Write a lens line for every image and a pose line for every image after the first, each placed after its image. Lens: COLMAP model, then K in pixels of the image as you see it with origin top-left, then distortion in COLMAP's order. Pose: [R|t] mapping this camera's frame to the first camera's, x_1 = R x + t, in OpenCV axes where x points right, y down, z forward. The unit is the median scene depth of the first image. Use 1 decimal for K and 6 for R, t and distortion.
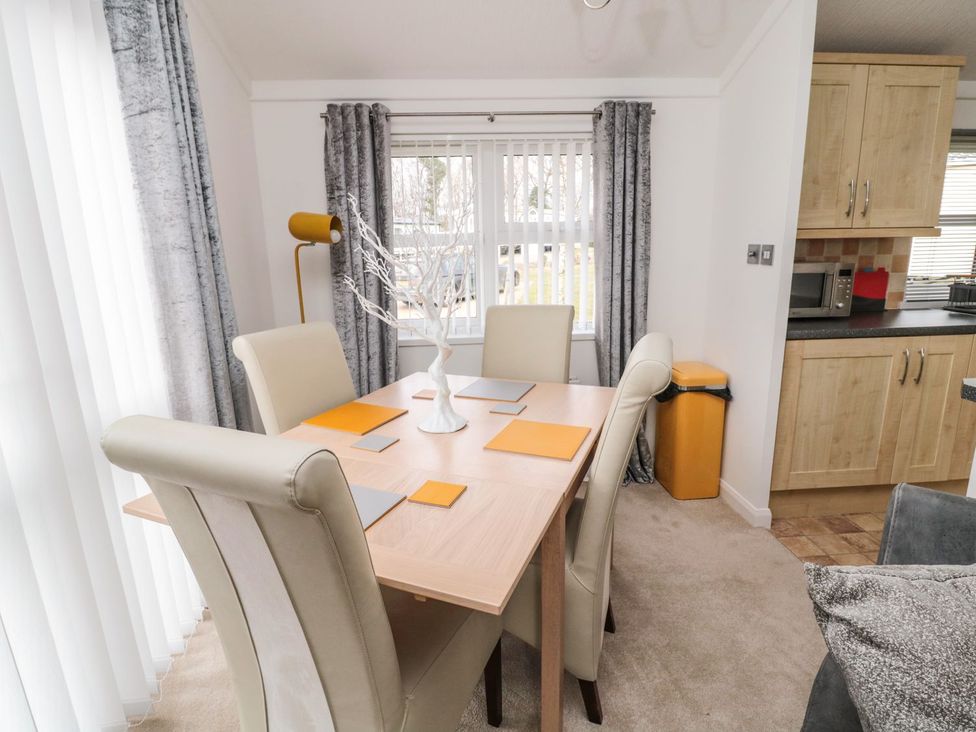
lens RADIAL K [[504.4, 0, 487.6], [0, 504.4, 357.7], [0, 0, 1]] dist [0.000343, -0.013315]
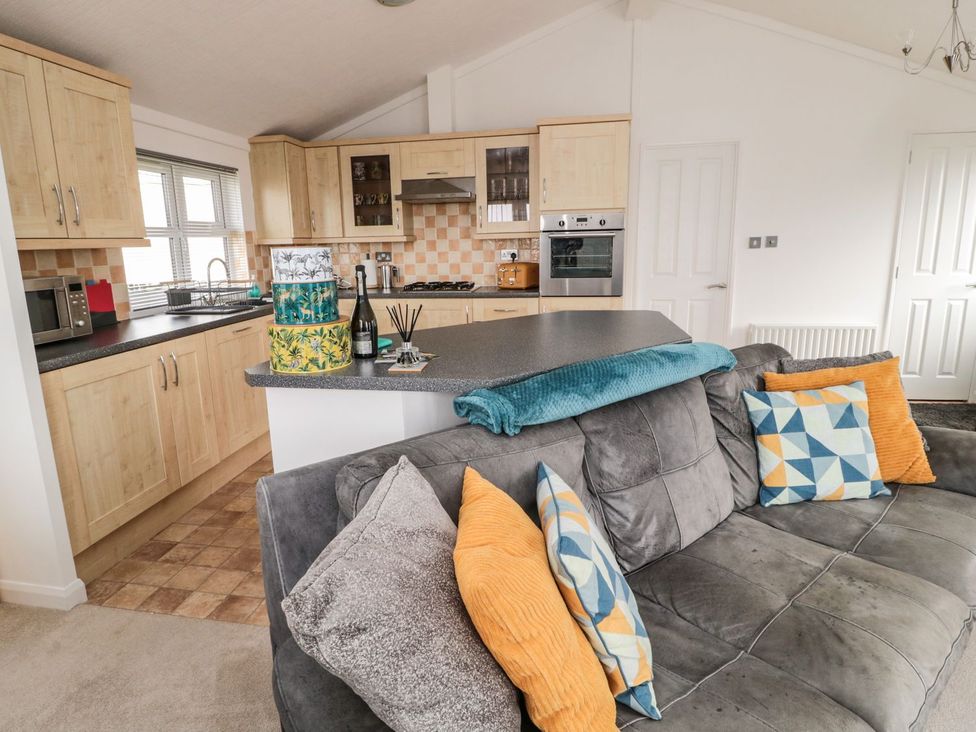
lens RADIAL K [[529.9, 0, 465.2], [0, 529.9, 340.9], [0, 0, 1]] dist [0.000274, -0.015162]
pose [[0.243306, -0.164688, 0.955866, -0.035710], [0.225786, 0.968025, 0.109311, -0.022926], [-0.943304, 0.189225, 0.272711, 0.108892]]
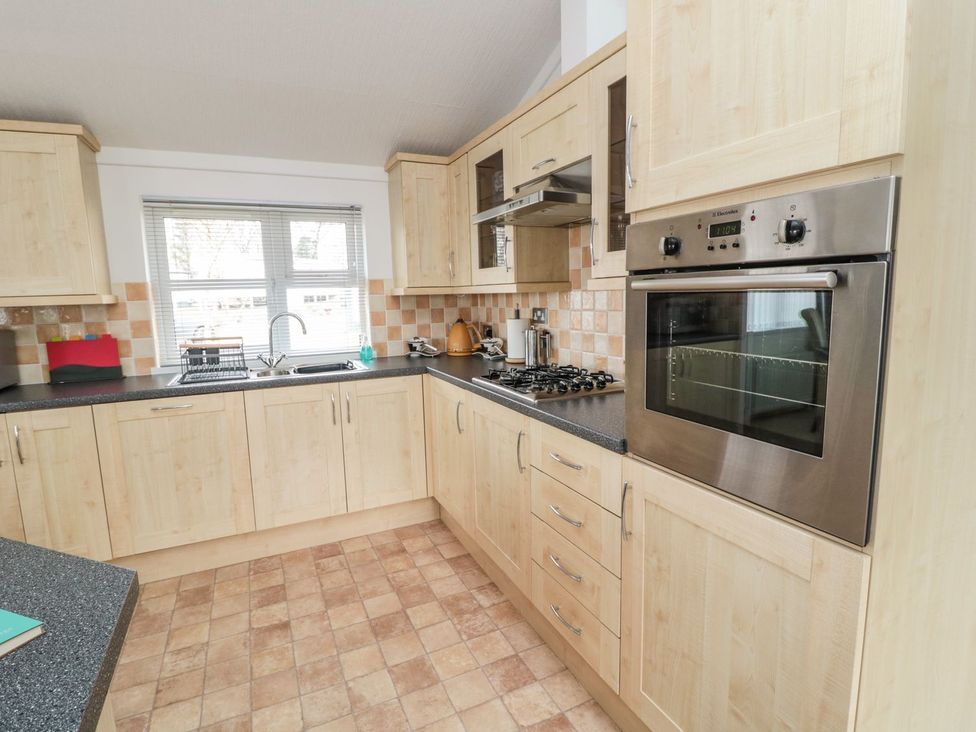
lens RADIAL K [[507.9, 0, 487.8], [0, 507.9, 360.5], [0, 0, 1]] dist [0.001234, -0.014067]
pose [[0.930692, -0.051735, 0.362126, 1.289960], [0.084772, 0.993503, -0.075933, 0.005886], [-0.355845, 0.101368, 0.929031, -0.177849]]
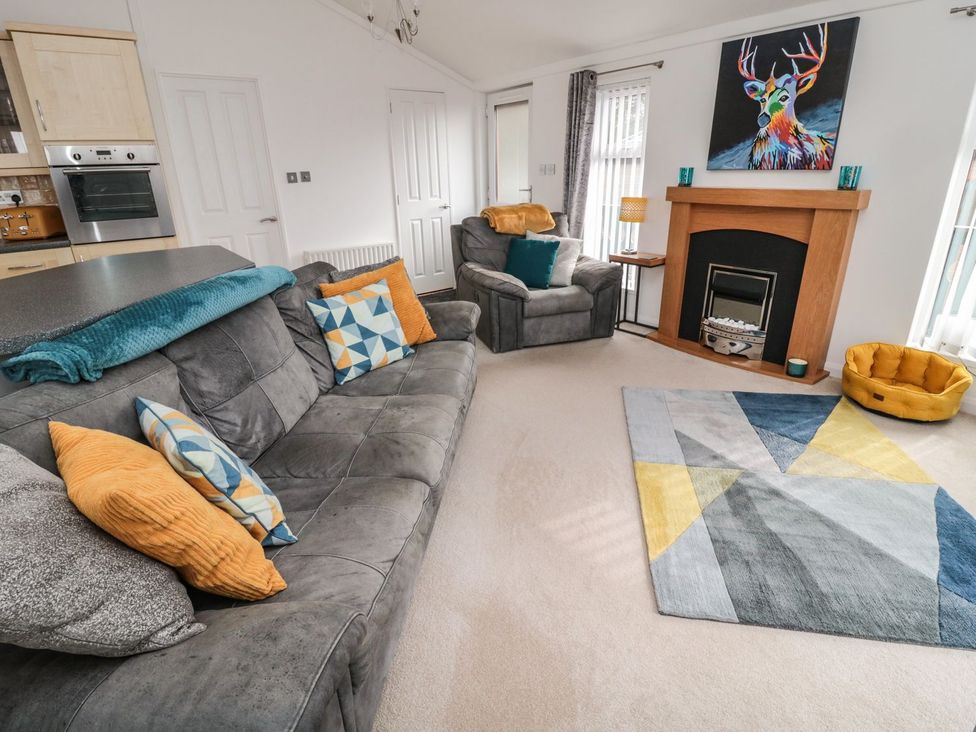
lens RADIAL K [[504.4, 0, 487.6], [0, 504.4, 357.7], [0, 0, 1]] dist [0.000343, -0.013315]
pose [[-0.558369, -0.262032, 0.787124, -0.137469], [0.209933, 0.873295, 0.439640, -0.016193], [-0.802591, 0.410725, -0.432612, 0.123489]]
